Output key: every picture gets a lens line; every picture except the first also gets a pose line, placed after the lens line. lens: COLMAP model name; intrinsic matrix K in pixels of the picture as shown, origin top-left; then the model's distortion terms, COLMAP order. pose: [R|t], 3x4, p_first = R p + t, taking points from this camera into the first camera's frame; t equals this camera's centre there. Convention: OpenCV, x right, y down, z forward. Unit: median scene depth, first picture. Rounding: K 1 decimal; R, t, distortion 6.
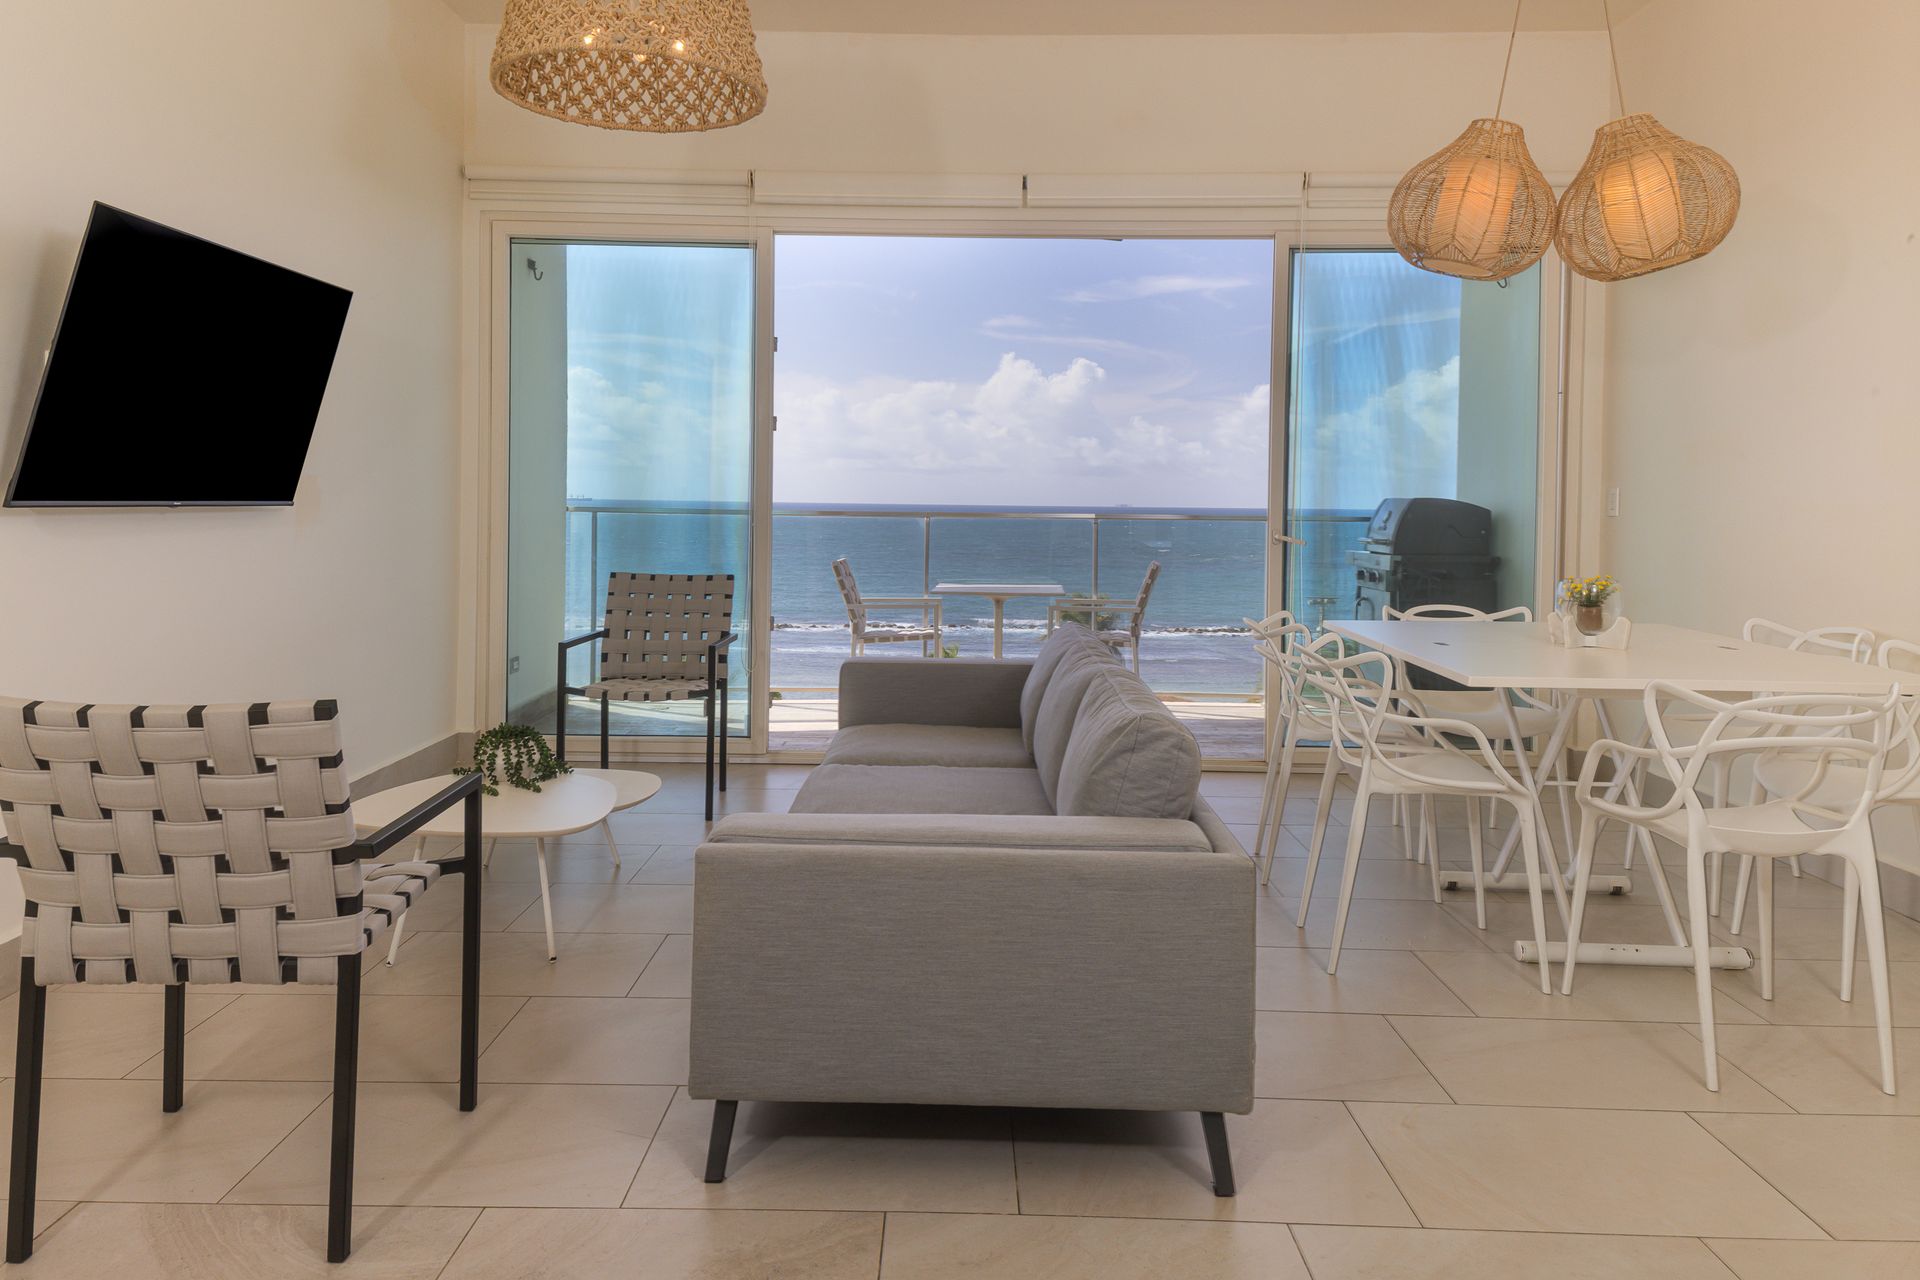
lens RADIAL K [[1307.1, 0, 952.9], [0, 1307.1, 653.6], [0, 0, 1]] dist [0.065750, -0.000835]
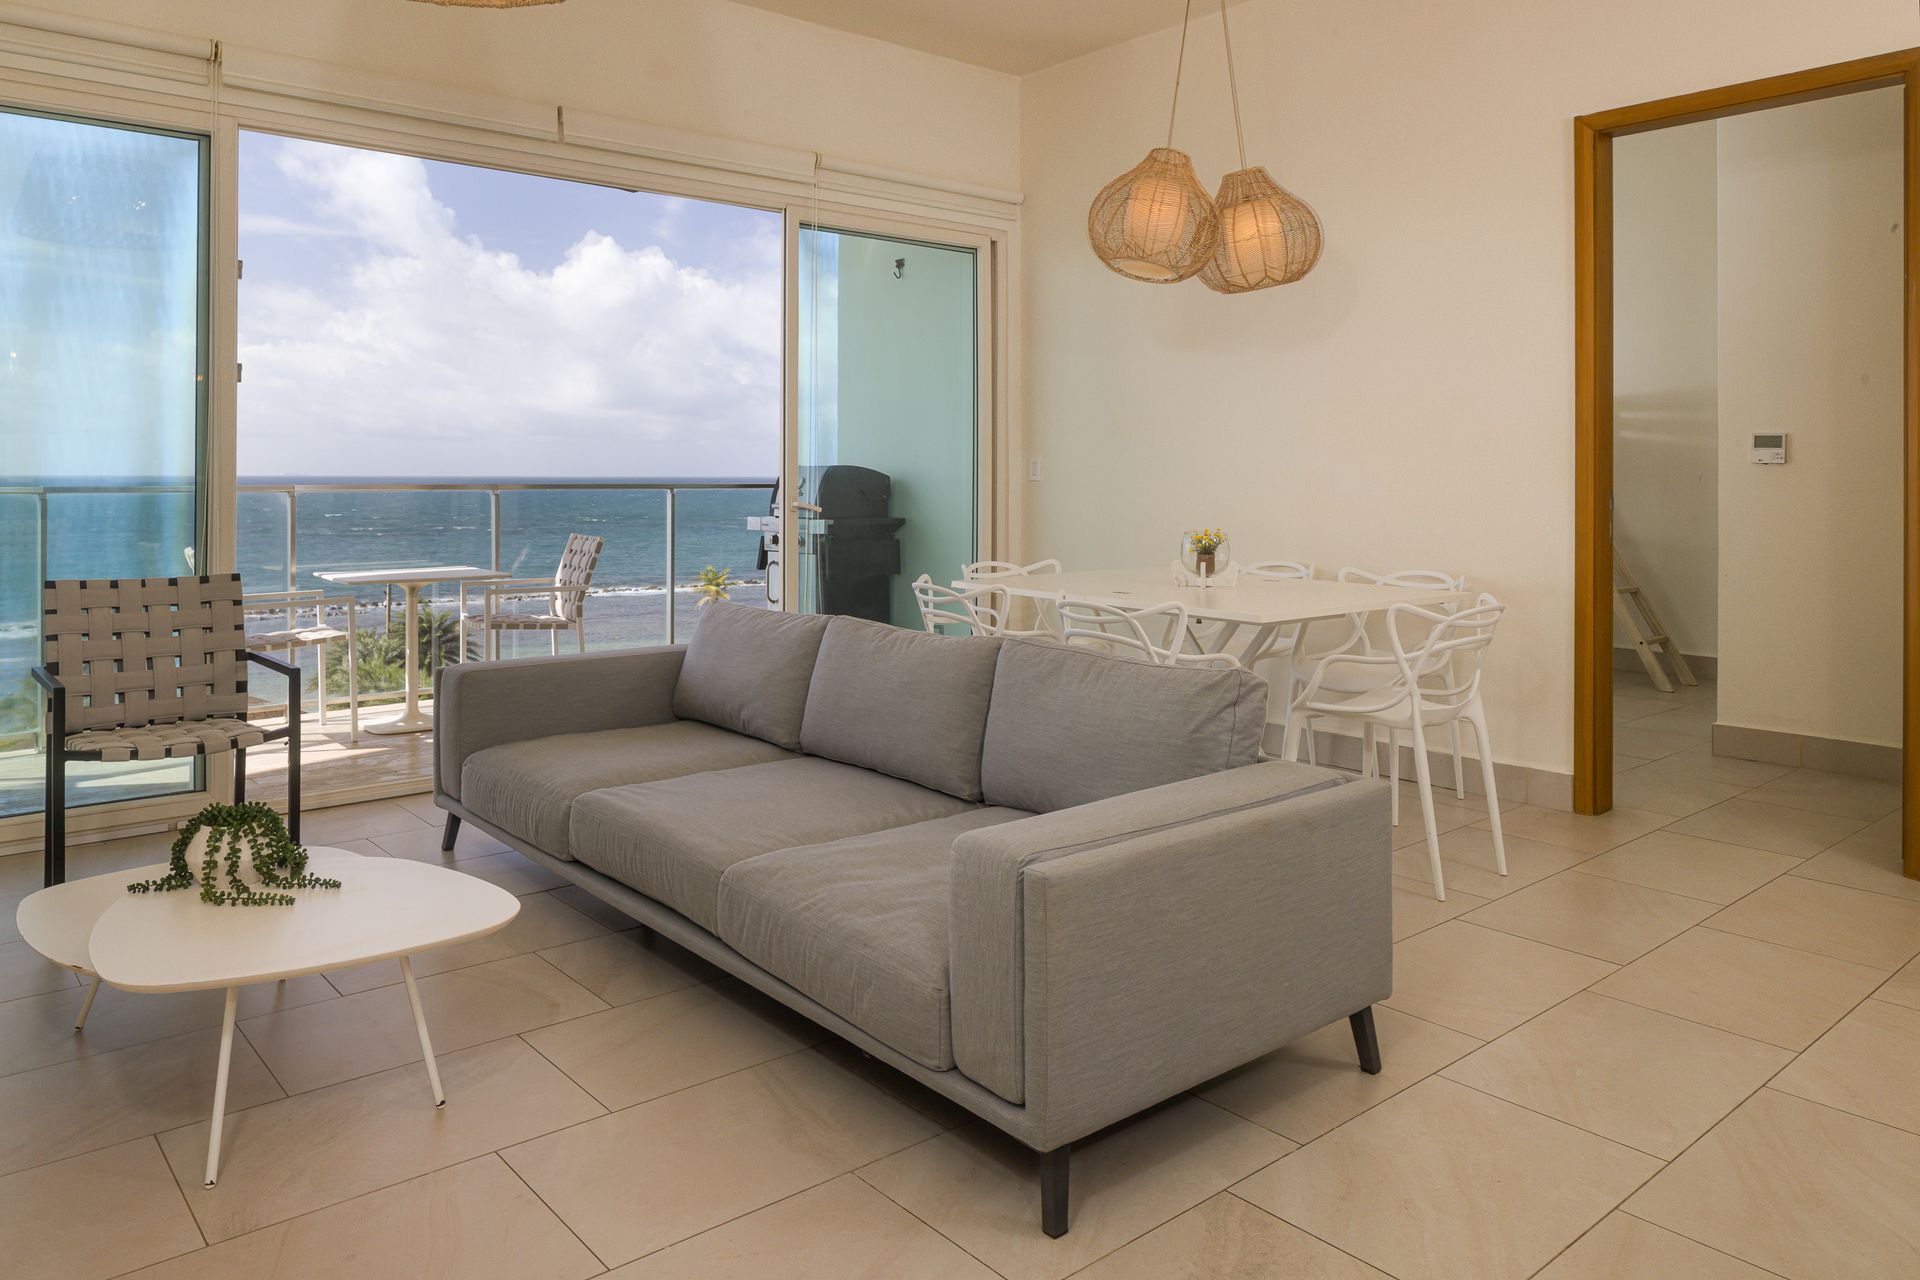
lens RADIAL K [[1289.4, 0, 960.0], [0, 1289.4, 640.0], [0, 0, 1]] dist [-0.025652, -0.000134]
pose [[0.748959, -0.094452, 0.655850, -0.346210], [0.084019, 0.995336, 0.047396, -0.022271], [-0.657268, 0.019606, 0.753402, 0.176847]]
